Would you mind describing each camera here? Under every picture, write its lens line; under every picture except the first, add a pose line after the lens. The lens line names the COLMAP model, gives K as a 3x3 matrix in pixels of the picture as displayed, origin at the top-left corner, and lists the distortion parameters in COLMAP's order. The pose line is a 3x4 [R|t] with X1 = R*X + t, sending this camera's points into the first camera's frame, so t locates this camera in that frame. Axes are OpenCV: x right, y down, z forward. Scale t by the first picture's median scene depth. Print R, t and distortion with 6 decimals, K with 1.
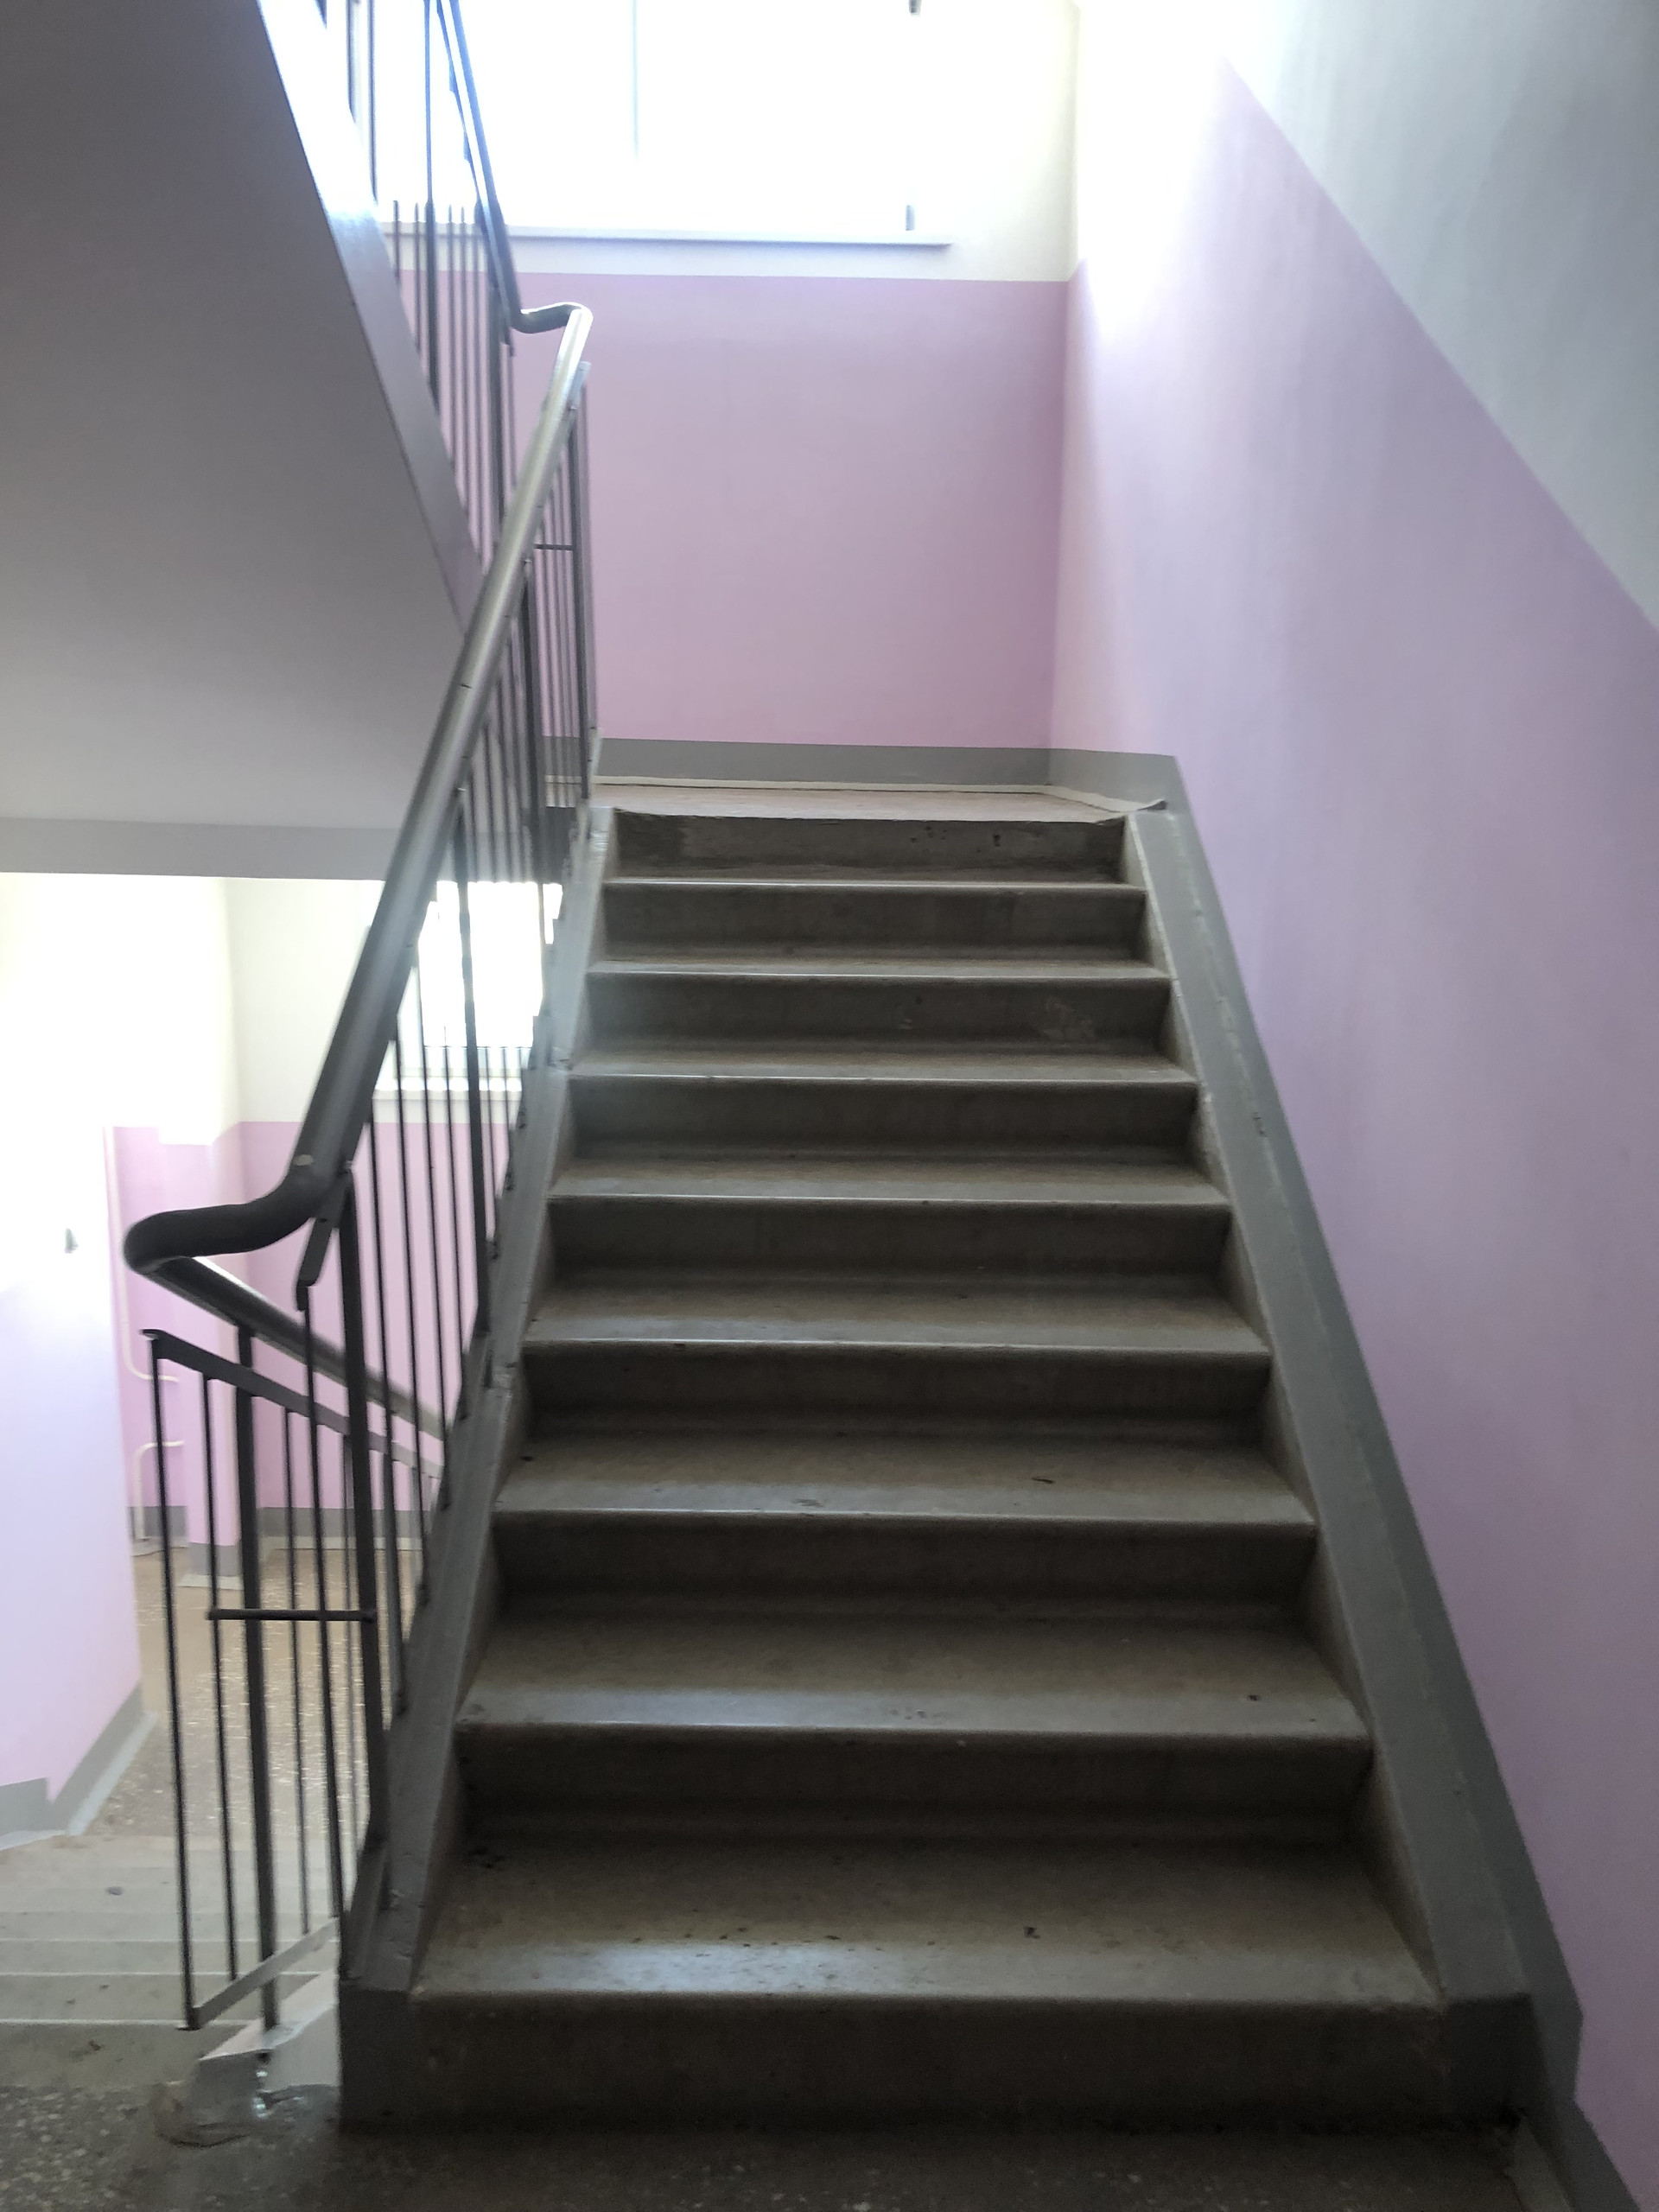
lens RADIAL K [[1833.4, 0, 829.0], [0, 1833.4, 1128.5], [0, 0, 1]] dist [0.034309, -0.049159]
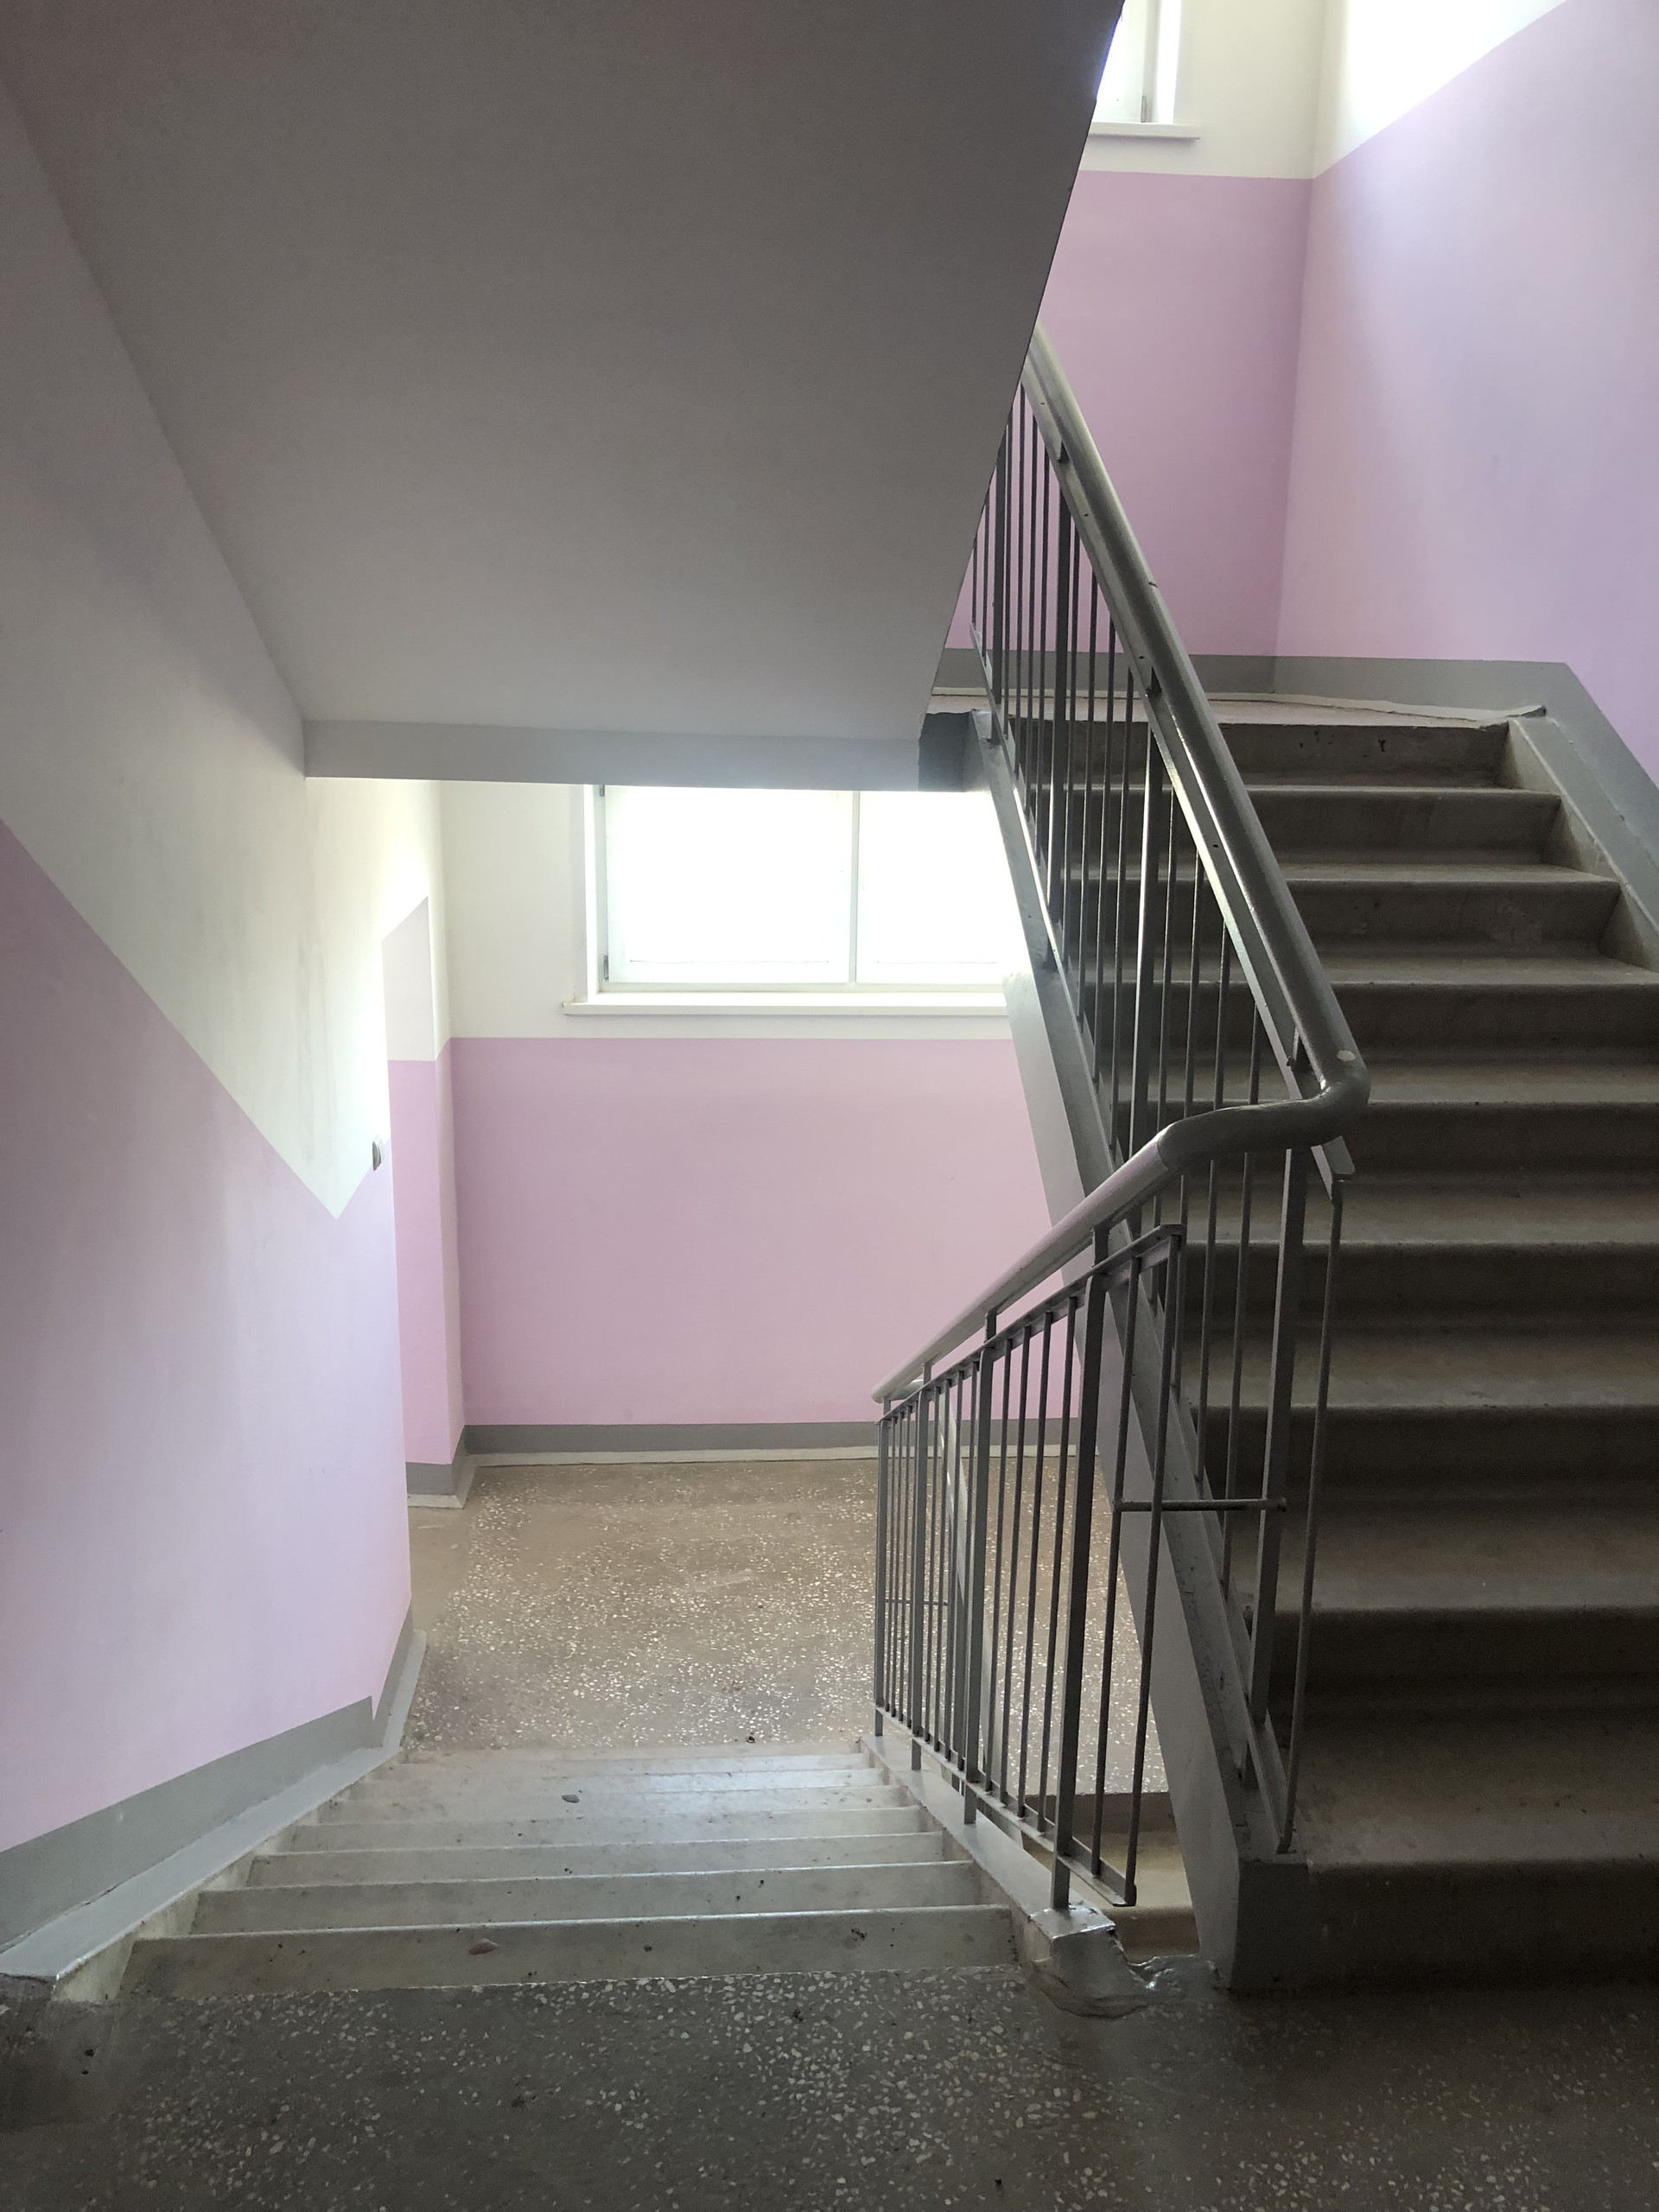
lens RADIAL K [[1833.4, 0, 974.6], [0, 1833.4, 1130.4], [0, 0, 1]] dist [0.034309, -0.049159]
pose [[0.998312, -0.014415, 0.056259, -0.209843], [0.011712, 0.998775, 0.048075, 0.002332], [-0.056883, -0.047335, 0.997258, -0.000464]]
